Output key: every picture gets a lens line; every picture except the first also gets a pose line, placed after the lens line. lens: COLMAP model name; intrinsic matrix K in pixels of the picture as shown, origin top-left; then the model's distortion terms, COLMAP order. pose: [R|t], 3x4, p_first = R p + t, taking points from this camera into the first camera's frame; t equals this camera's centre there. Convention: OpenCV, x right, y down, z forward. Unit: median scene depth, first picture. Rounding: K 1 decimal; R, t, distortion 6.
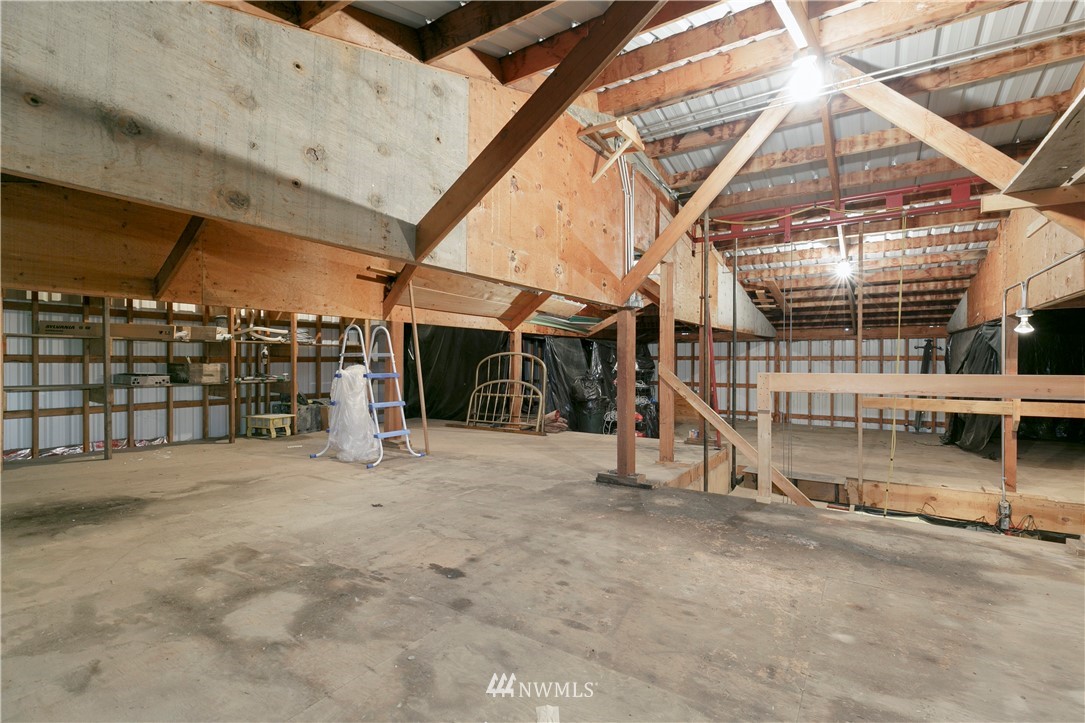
lens RADIAL K [[498.2, 0, 543.6], [0, 498.2, 362.6], [0, 0, 1]] dist [0.008506, -0.001074]
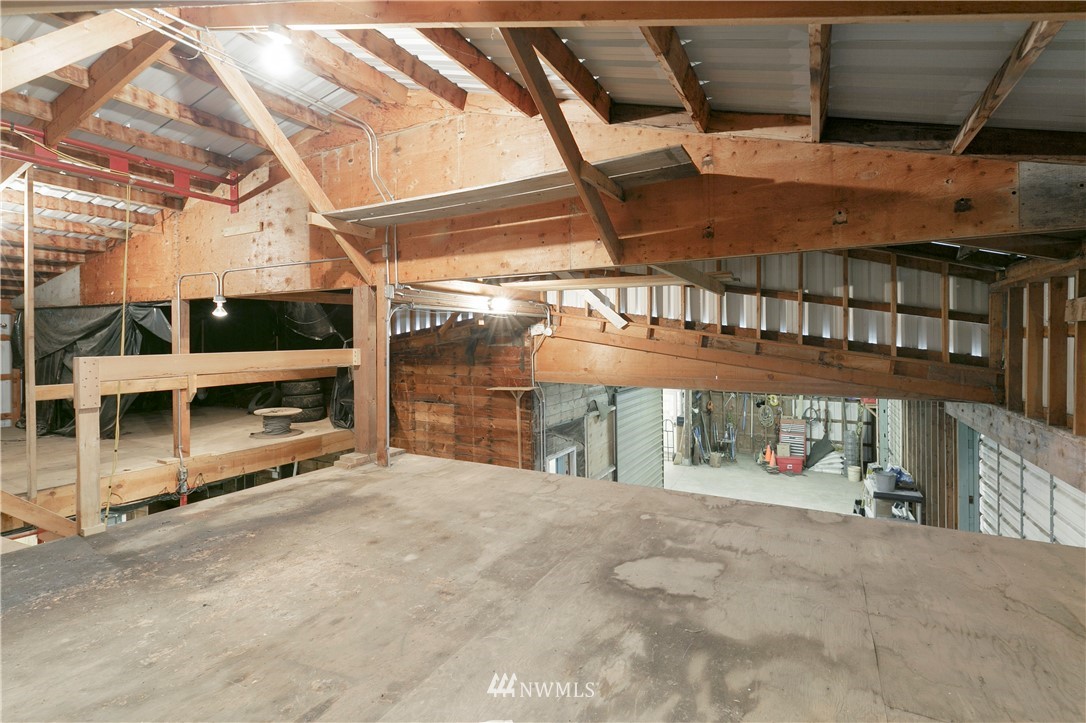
lens RADIAL K [[498.6, 0, 559.7], [0, 498.6, 340.0], [0, 0, 1]] dist [0.008506, -0.001074]
pose [[-0.093849, -0.004759, 0.995575, -0.491969], [0.008872, 0.999945, 0.005616, -0.004598], [-0.995547, 0.009359, -0.093802, 0.519609]]
